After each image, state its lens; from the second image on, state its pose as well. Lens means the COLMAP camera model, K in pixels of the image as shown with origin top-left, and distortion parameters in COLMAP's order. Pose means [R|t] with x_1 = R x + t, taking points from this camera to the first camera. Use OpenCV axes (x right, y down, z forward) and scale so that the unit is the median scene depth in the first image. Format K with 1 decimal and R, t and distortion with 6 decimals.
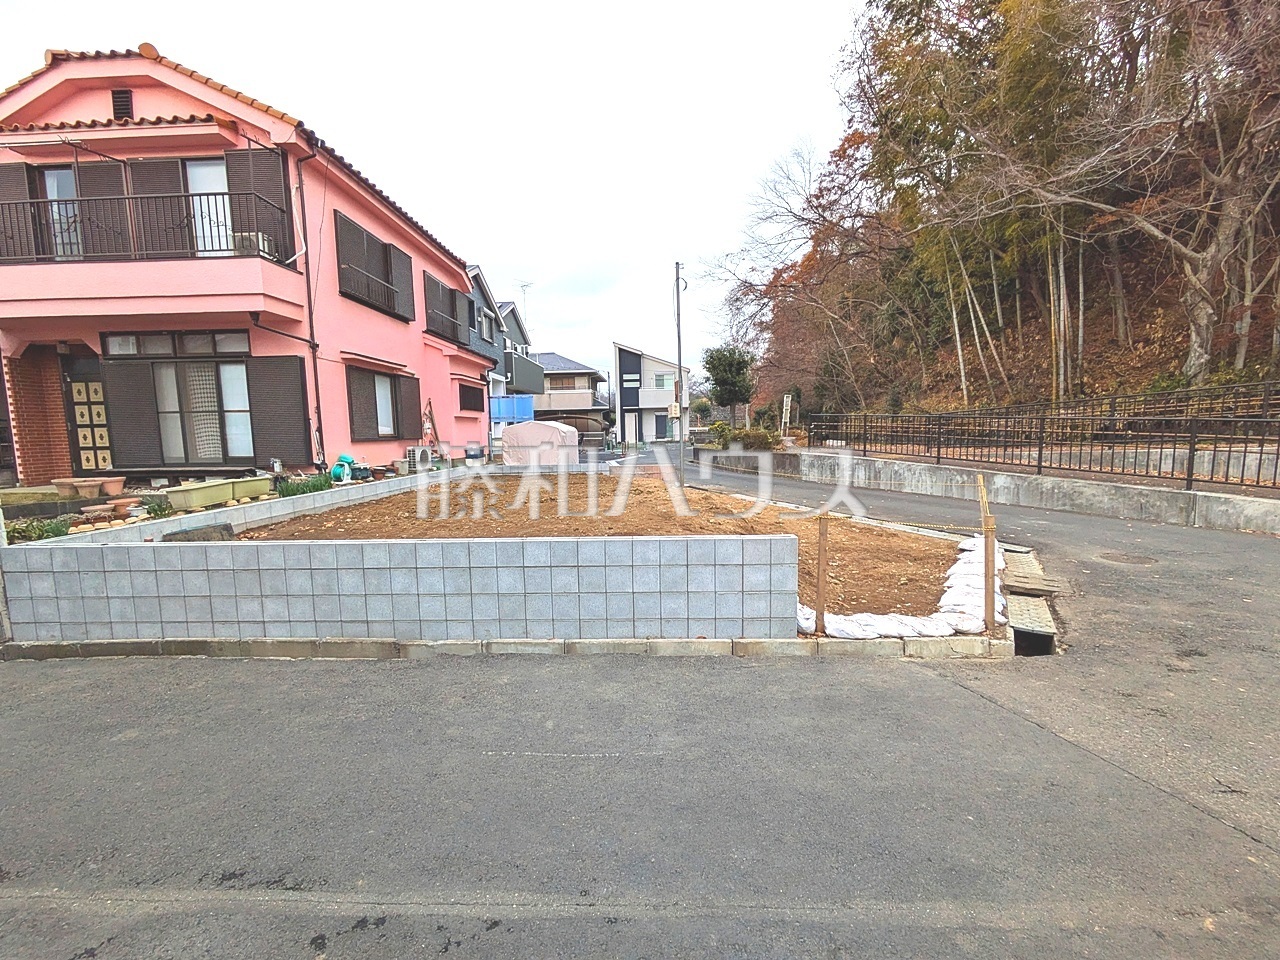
lens RADIAL K [[503.9, 0, 640.5], [0, 503.9, 481.4], [0, 0, 1]] dist [-0.003471, 0.001852]
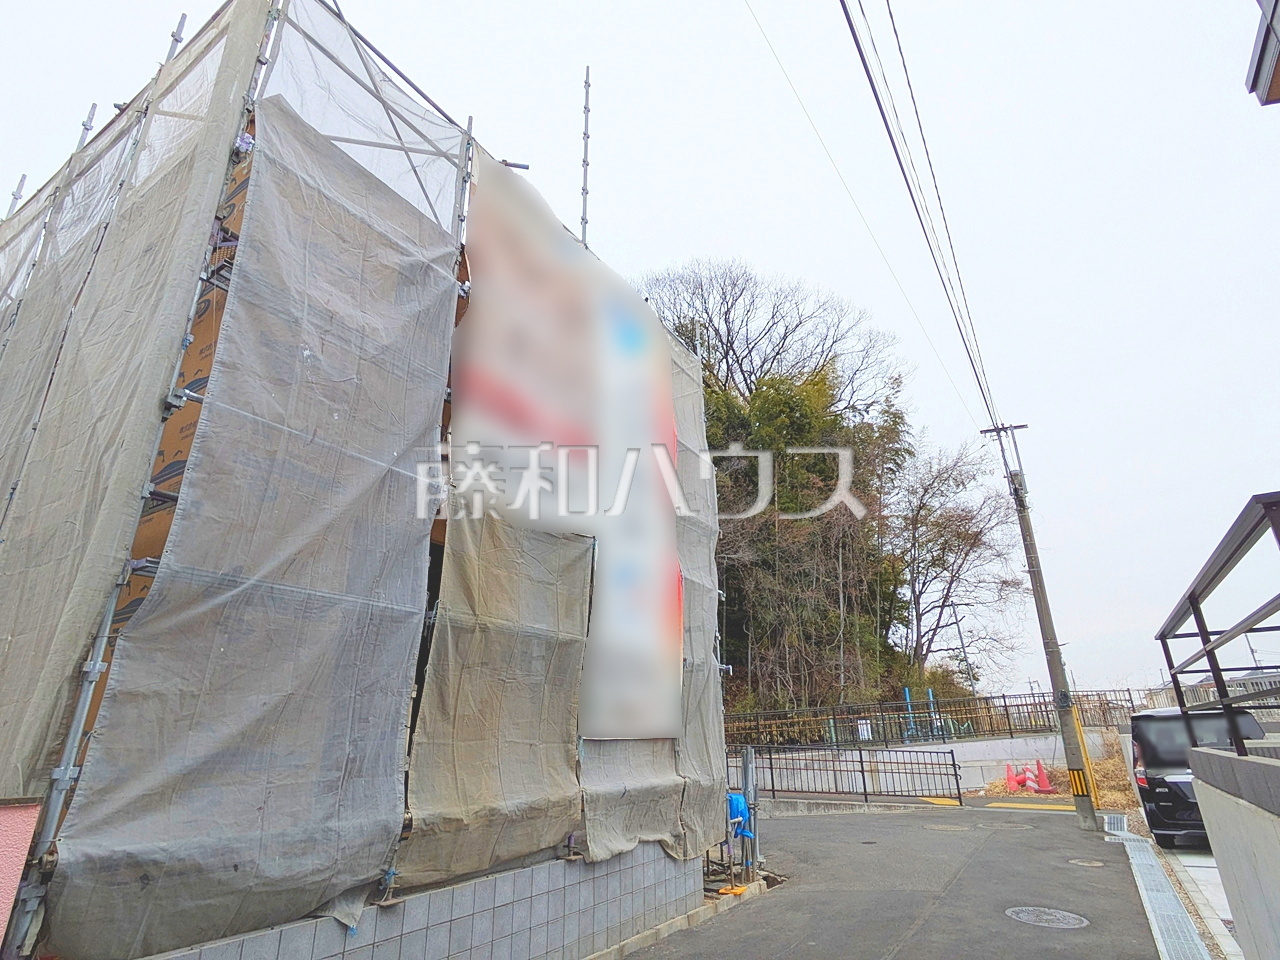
lens RADIAL K [[678.3, 0, 649.9], [0, 678.3, 474.8], [0, 0, 1]] dist [0.000204, 0.000898]
pose [[0.491481, 0.324692, 0.808097, -0.576012], [0.096008, 0.902044, -0.420832, 0.000579], [-0.865580, 0.284414, 0.412164, -0.005699]]
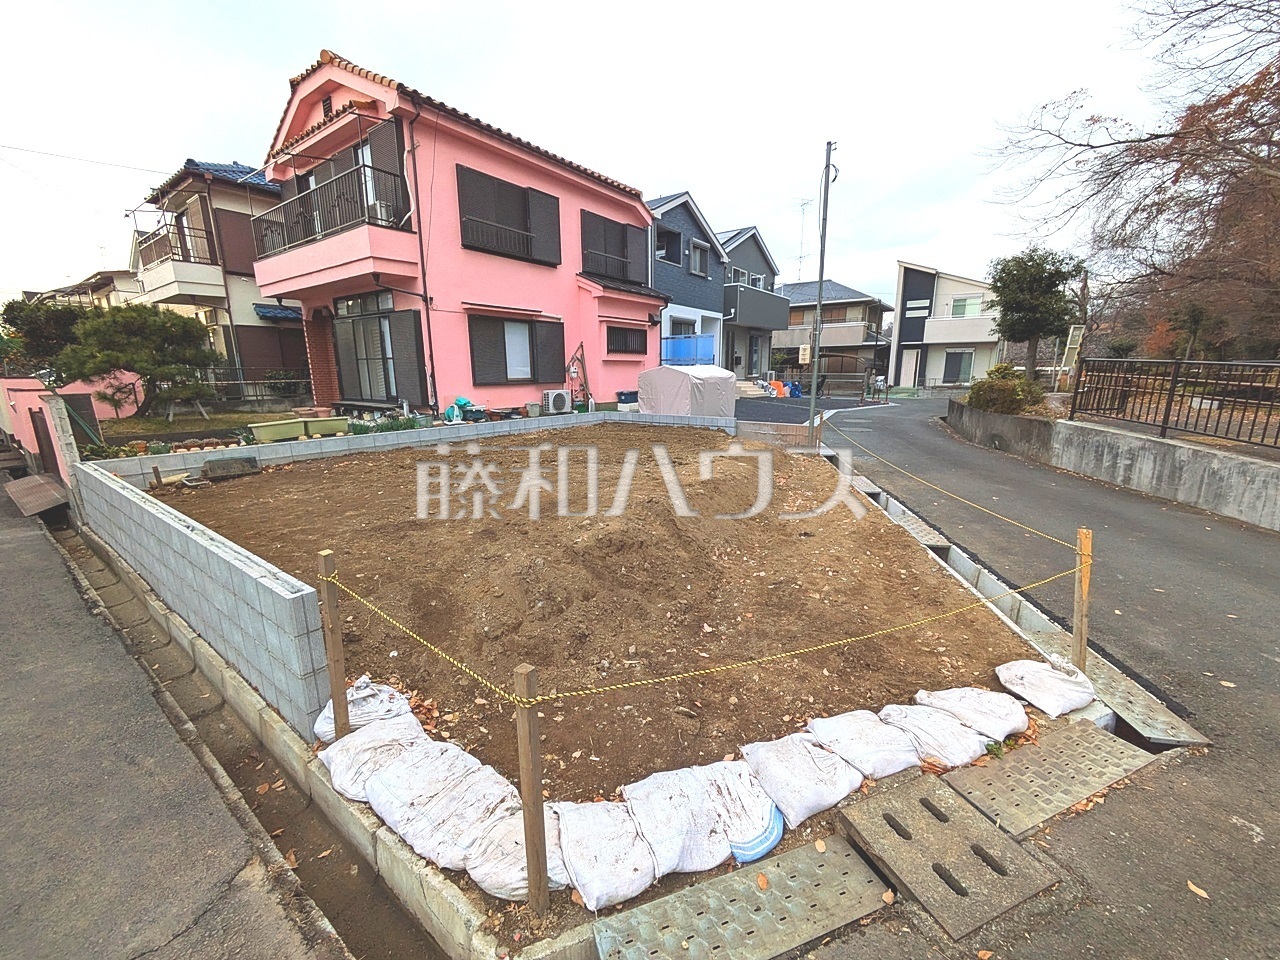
lens RADIAL K [[503.9, 0, 640.5], [0, 503.9, 481.4], [0, 0, 1]] dist [-0.003471, 0.001852]
pose [[0.826846, 0.135837, -0.545779, 0.324538], [-0.067163, 0.987300, 0.143975, -0.049264], [0.558404, -0.082389, 0.825468, 0.241509]]
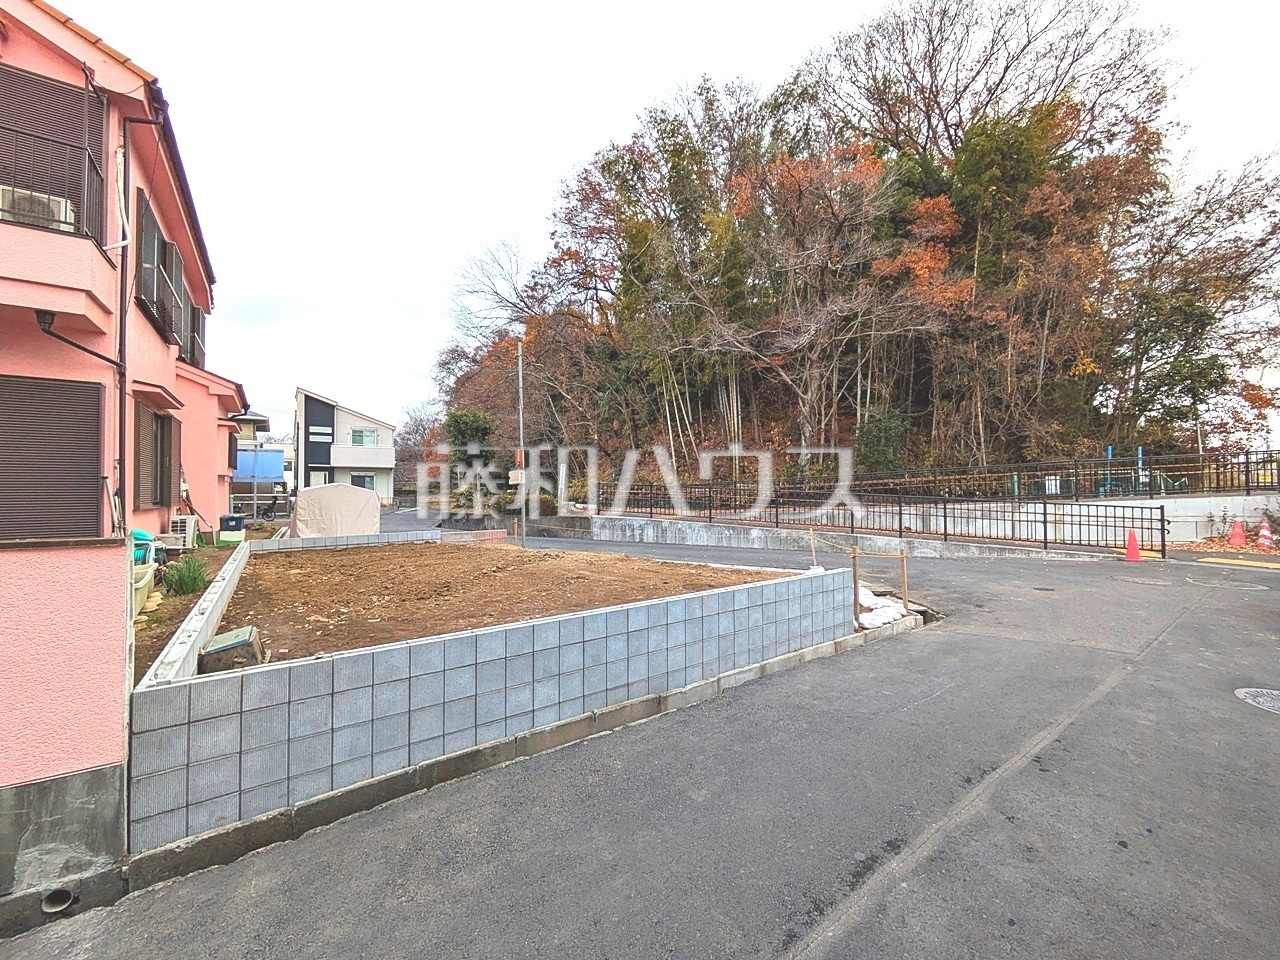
lens RADIAL K [[503.9, 0, 638.4], [0, 503.9, 486.8], [0, 0, 1]] dist [-0.001964, -0.000037]
pose [[0.790118, 0.018732, 0.612668, -0.402227], [0.050170, 0.994203, -0.095099, -0.010955], [-0.610898, 0.105877, 0.784598, 0.038930]]
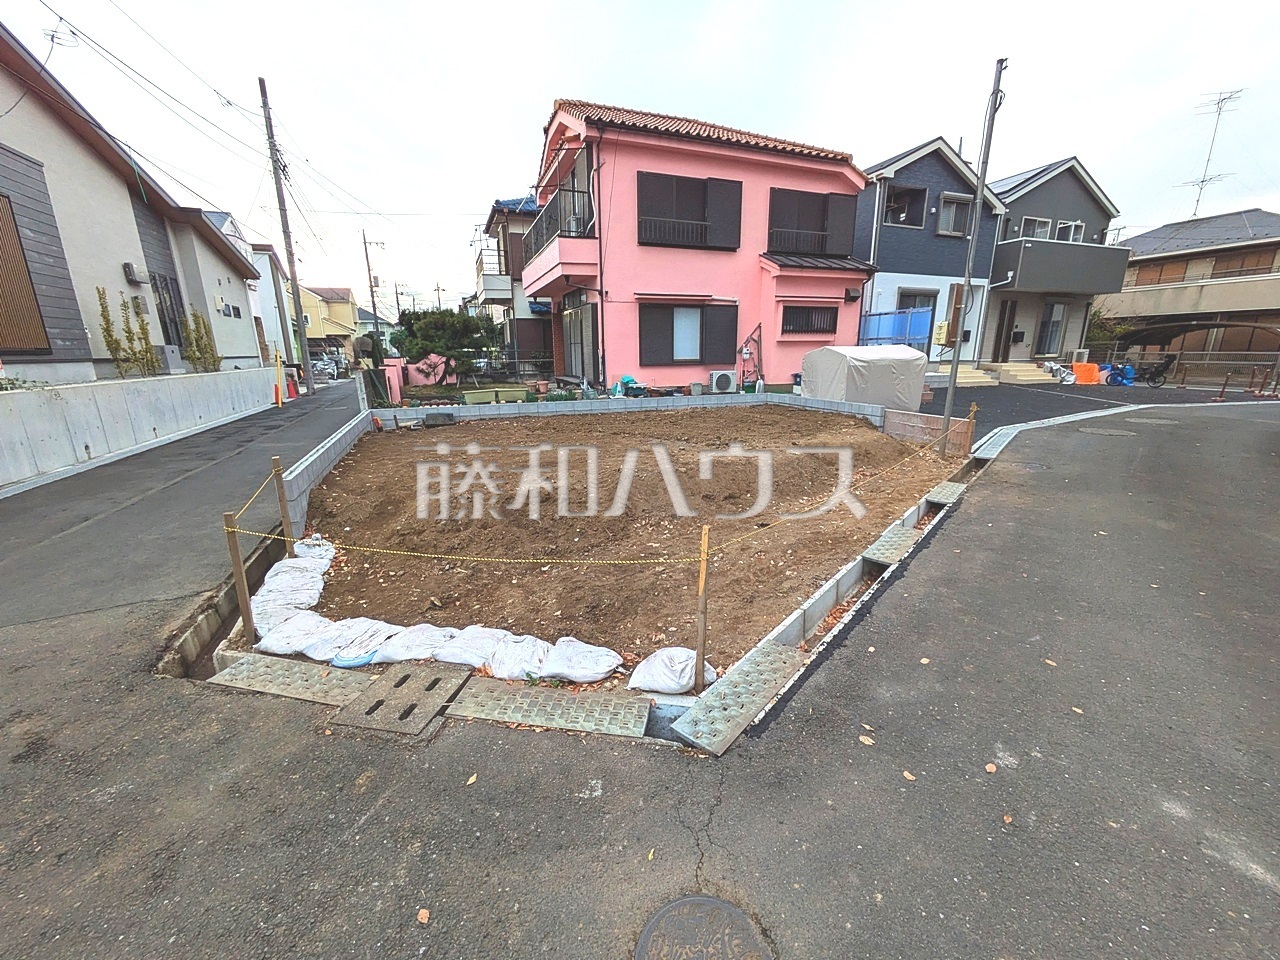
lens RADIAL K [[503.9, 0, 640.5], [0, 503.9, 481.4], [0, 0, 1]] dist [-0.003471, 0.001852]
pose [[0.393396, 0.245668, -0.885938, 0.561413], [-0.089119, 0.969289, 0.229209, -0.078141], [0.915039, -0.011216, 0.403208, 0.428660]]
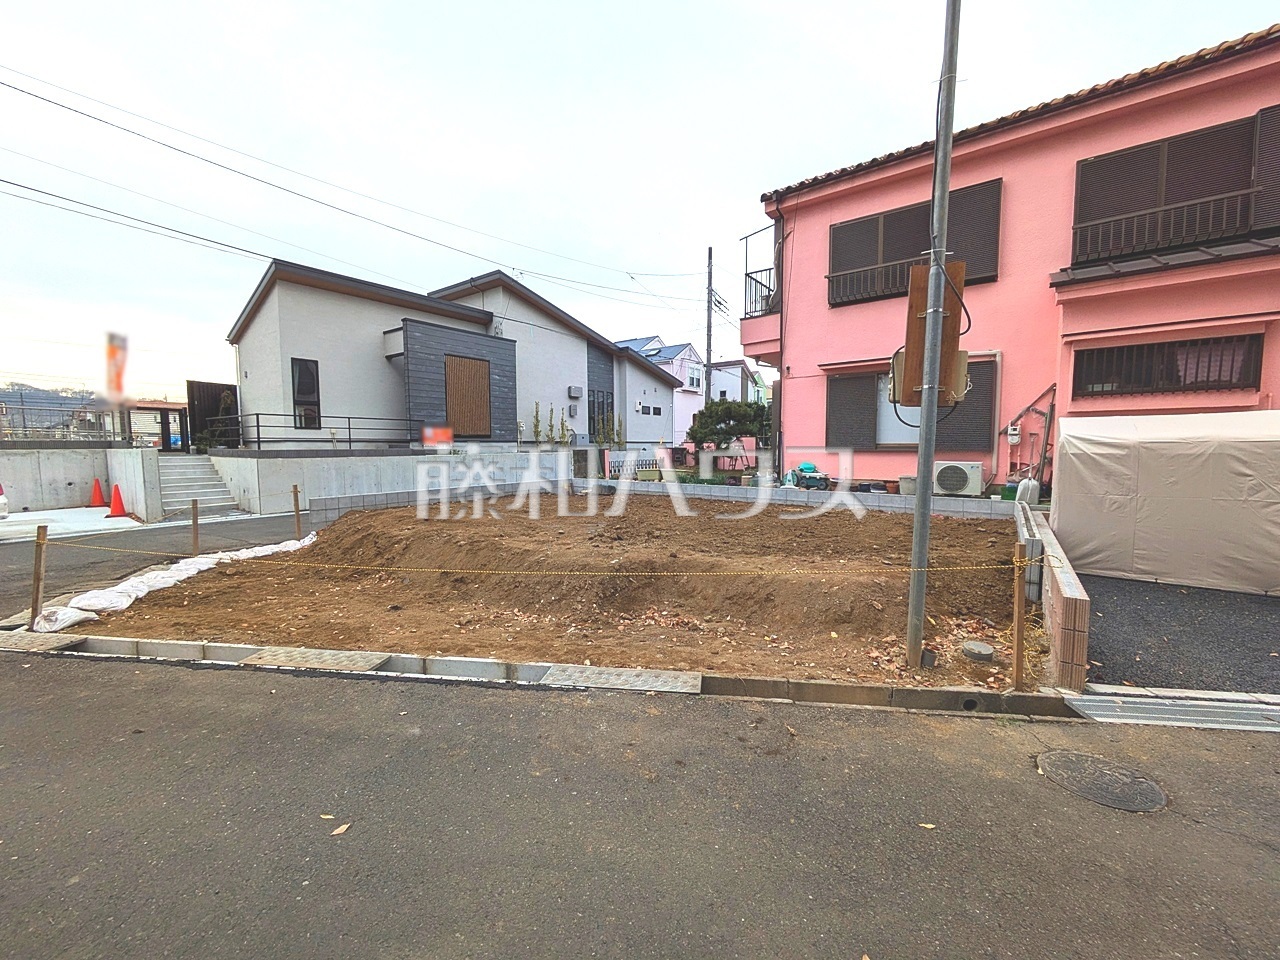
lens RADIAL K [[503.9, 0, 640.5], [0, 503.9, 481.4], [0, 0, 1]] dist [-0.003471, 0.001852]
pose [[-0.567053, 0.079114, -0.819873, 0.422941], [-0.067257, 0.987605, 0.141817, -0.122144], [0.820931, 0.135561, -0.554704, 1.120976]]
